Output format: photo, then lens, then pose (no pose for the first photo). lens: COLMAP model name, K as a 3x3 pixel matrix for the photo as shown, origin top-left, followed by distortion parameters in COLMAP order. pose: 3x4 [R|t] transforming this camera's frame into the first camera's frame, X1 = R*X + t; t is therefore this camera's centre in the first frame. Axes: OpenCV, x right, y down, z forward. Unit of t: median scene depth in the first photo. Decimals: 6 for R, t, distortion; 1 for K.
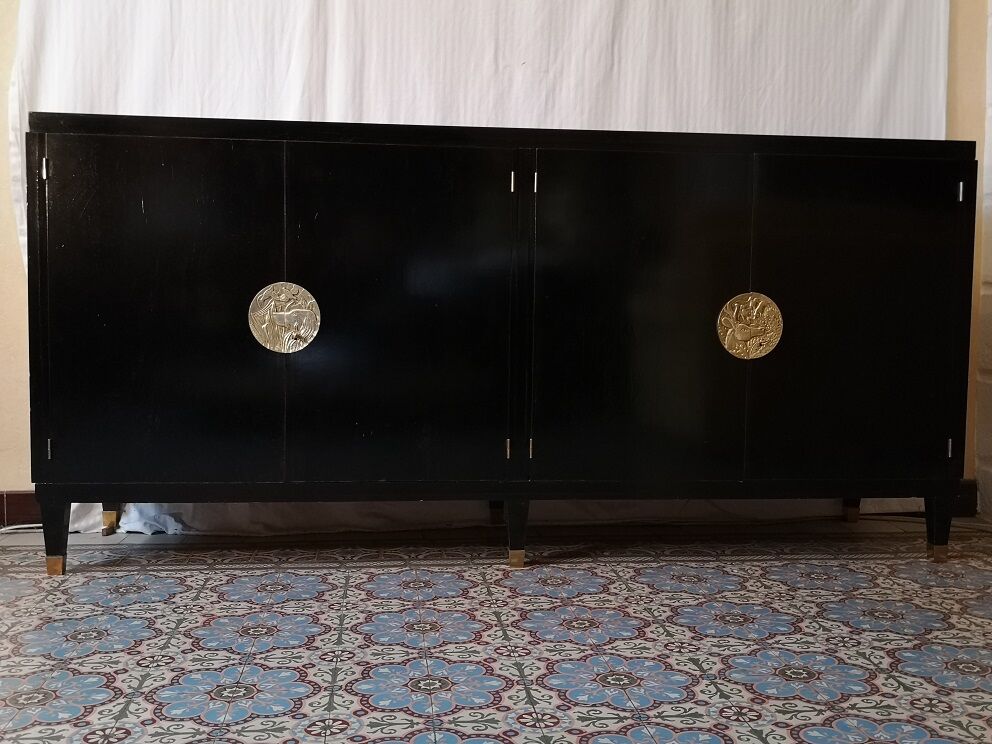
lens RADIAL K [[1021.4, 0, 503.6], [0, 1021.4, 372.6], [0, 0, 1]] dist [-0.011392, 0.000000]
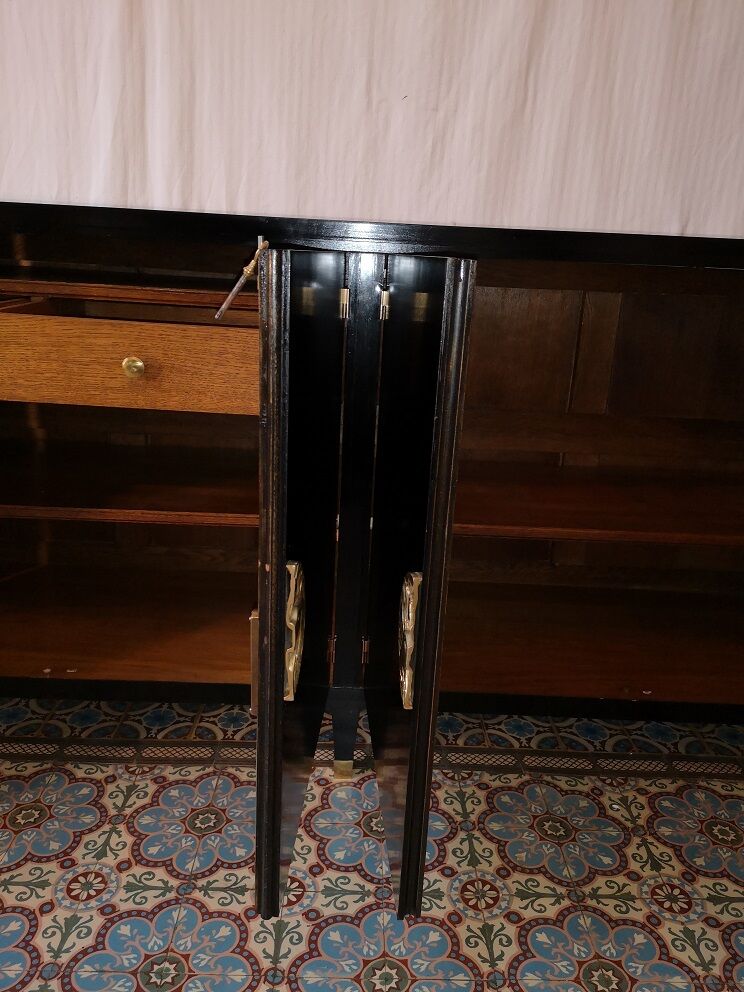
lens RADIAL K [[776.7, 0, 377.2], [0, 776.7, 493.5], [0, 0, 1]] dist [0.041251, -0.050543]
pose [[0.994612, 0.063114, -0.082246, 0.077721], [-0.043613, 0.974445, 0.220350, -0.171891], [0.094052, -0.215576, 0.971947, 0.444938]]
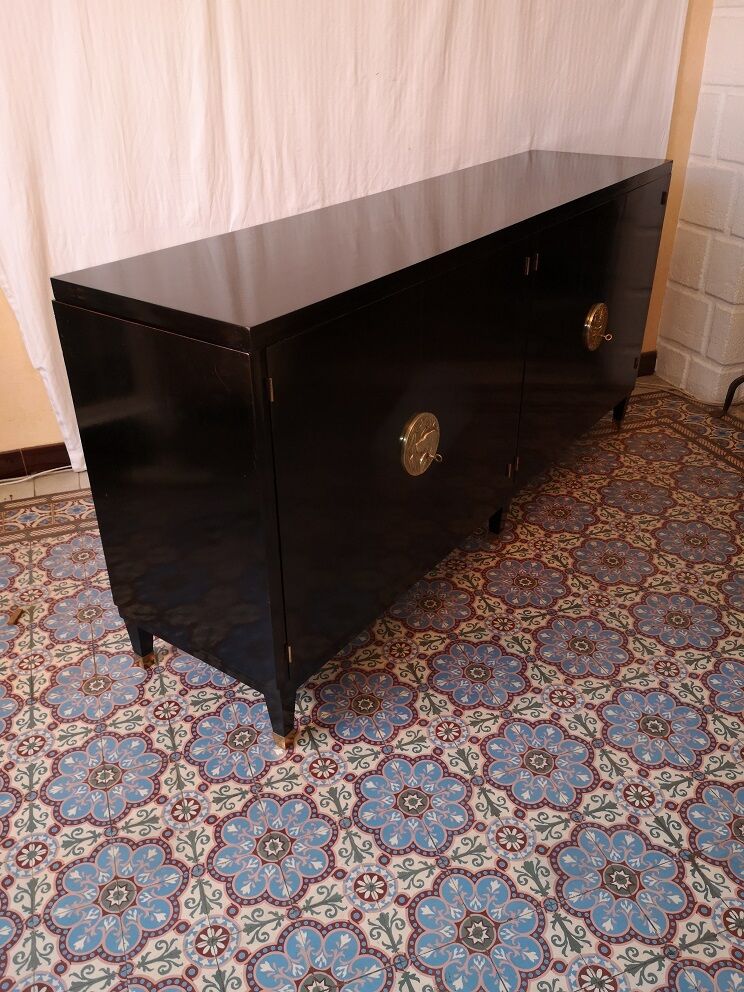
lens RADIAL K [[809.6, 0, 376.7], [0, 809.6, 494.2], [0, 0, 1]] dist [0.014036, -0.004019]
pose [[0.971136, -0.131200, 0.199203, -0.290898], [0.028388, 0.892774, 0.449610, -0.347421], [-0.236832, -0.430978, 0.870729, -0.089106]]
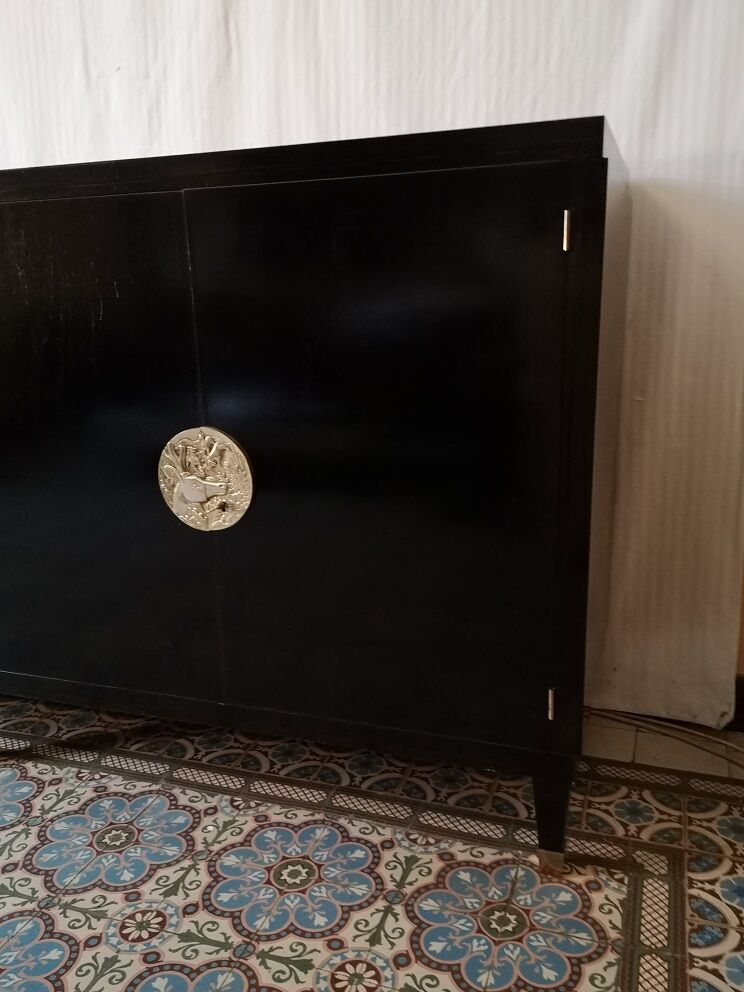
lens RADIAL K [[841.2, 0, 376.4], [0, 841.2, 503.2], [0, 0, 1]] dist [0.052817, -0.039935]
pose [[0.902186, 0.069327, -0.425740, 0.560942], [0.007689, 0.984258, 0.176569, -0.122738], [0.431279, -0.162571, 0.887451, 0.580506]]
